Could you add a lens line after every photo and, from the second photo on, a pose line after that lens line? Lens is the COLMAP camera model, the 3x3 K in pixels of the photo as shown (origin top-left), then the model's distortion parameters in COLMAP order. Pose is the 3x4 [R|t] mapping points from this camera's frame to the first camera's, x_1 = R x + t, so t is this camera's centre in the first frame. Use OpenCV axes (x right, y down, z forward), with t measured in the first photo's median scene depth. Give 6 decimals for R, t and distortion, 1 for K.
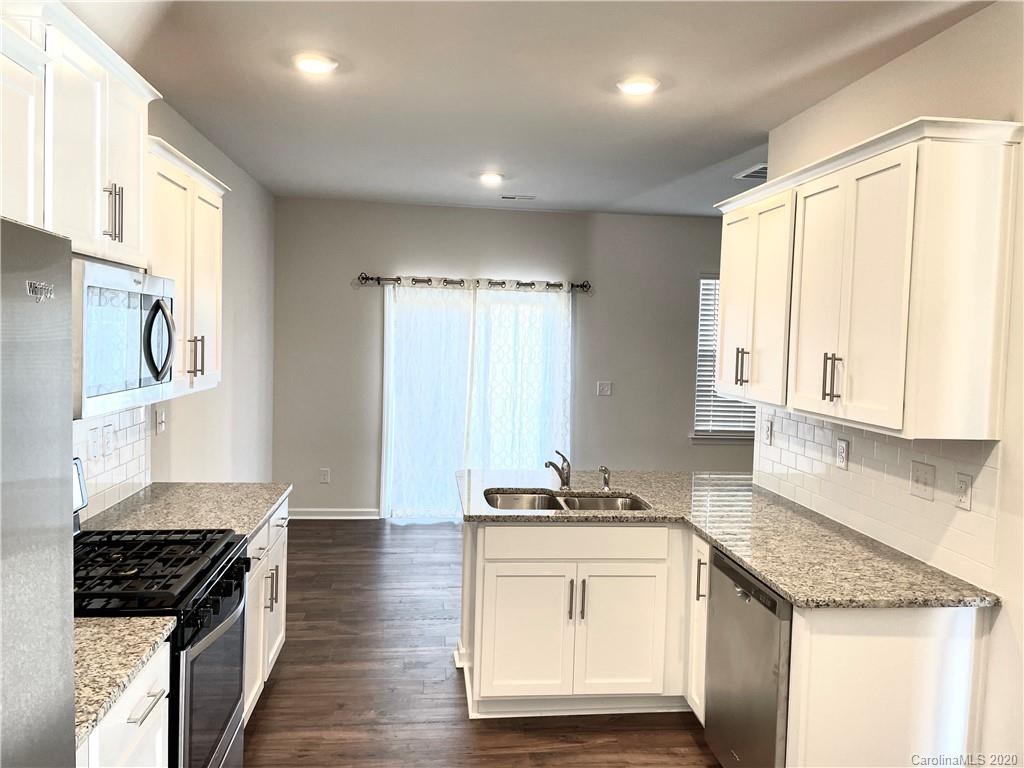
lens RADIAL K [[774.3, 0, 516.5], [0, 774.3, 374.5], [0, 0, 1]] dist [0.084618, -0.104668]
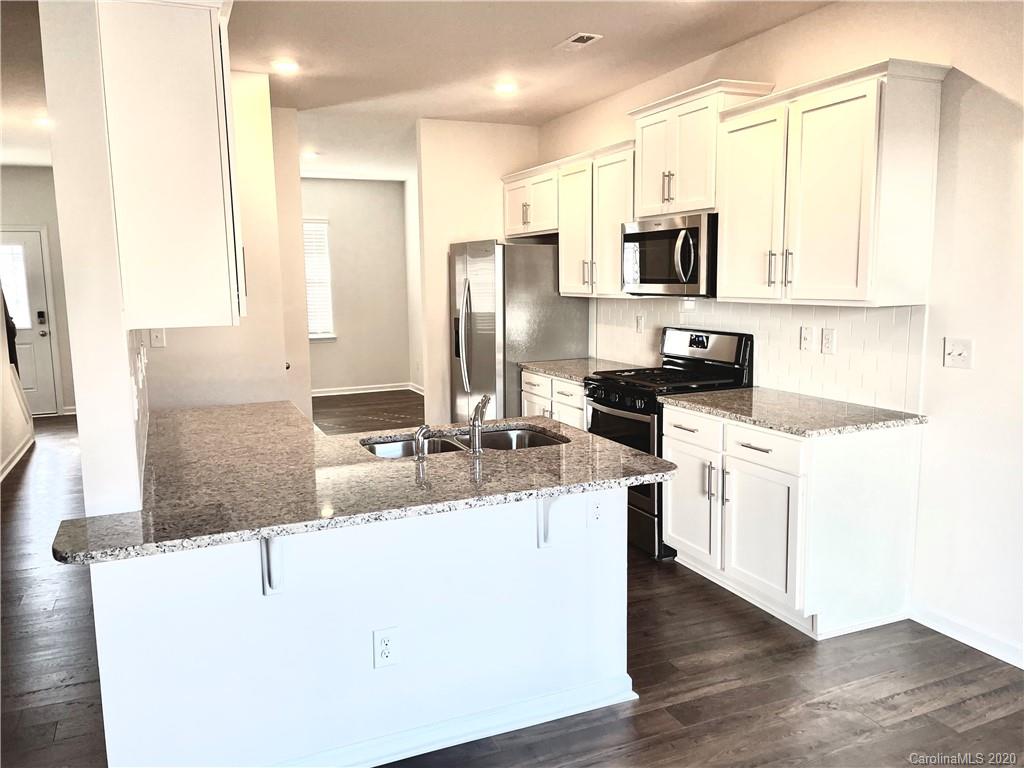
lens RADIAL K [[774.3, 0, 511.1], [0, 774.3, 379.0], [0, 0, 1]] dist [0.084618, -0.104668]
pose [[-0.957221, 0.025465, -0.288236, 0.279613], [-0.026203, 0.984399, 0.173986, -0.052730], [0.288170, 0.174096, -0.941620, 1.992881]]
